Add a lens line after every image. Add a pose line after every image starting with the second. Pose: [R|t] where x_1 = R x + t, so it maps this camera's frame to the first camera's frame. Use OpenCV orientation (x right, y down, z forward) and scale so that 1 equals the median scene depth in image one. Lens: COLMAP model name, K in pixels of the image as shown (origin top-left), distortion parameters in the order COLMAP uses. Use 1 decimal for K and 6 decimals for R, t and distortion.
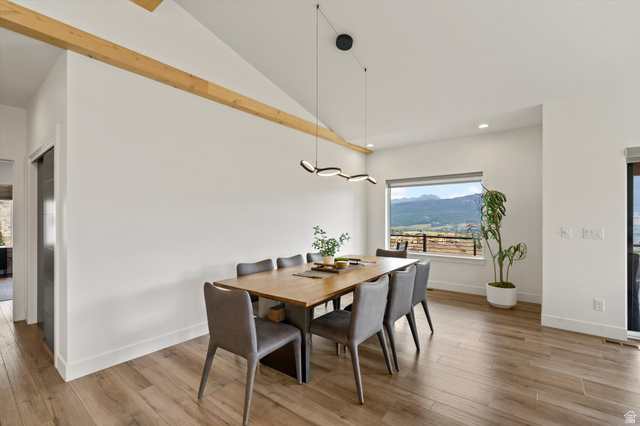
lens RADIAL K [[288.2, 0, 317.2], [0, 288.2, 214.8], [0, 0, 1]] dist [-0.007081, 0.001555]
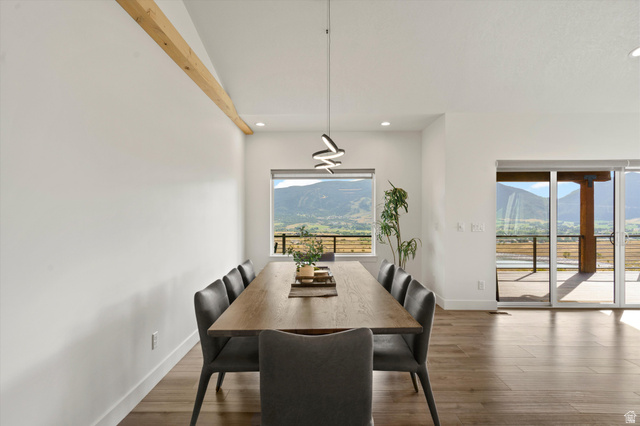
lens RADIAL K [[340.8, 0, 318.2], [0, 340.8, 212.6], [0, 0, 1]] dist [-0.002016, 0.000392]
pose [[0.787010, 0.002344, 0.616936, -0.357088], [-0.003233, 0.999995, 0.000325, 0.003755], [-0.616932, -0.002251, 0.787013, 0.208760]]
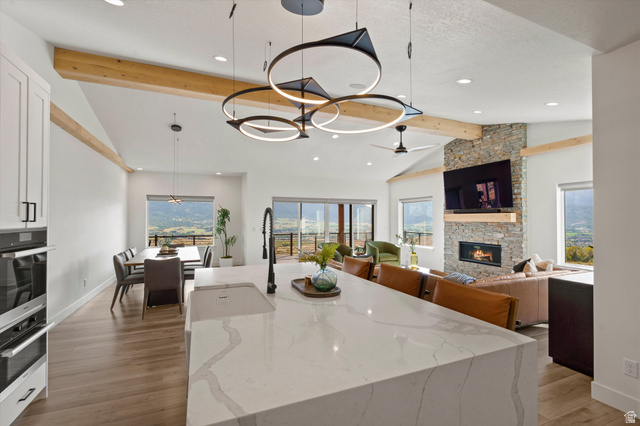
lens RADIAL K [[288.2, 0, 320.1], [0, 288.2, 214.9], [0, 0, 1]] dist [-0.007081, 0.001555]
pose [[0.476059, 0.013466, 0.879310, -0.770922], [-0.007876, 0.999908, -0.011048, -0.026332], [-0.879378, -0.001666, 0.476121, -0.483015]]
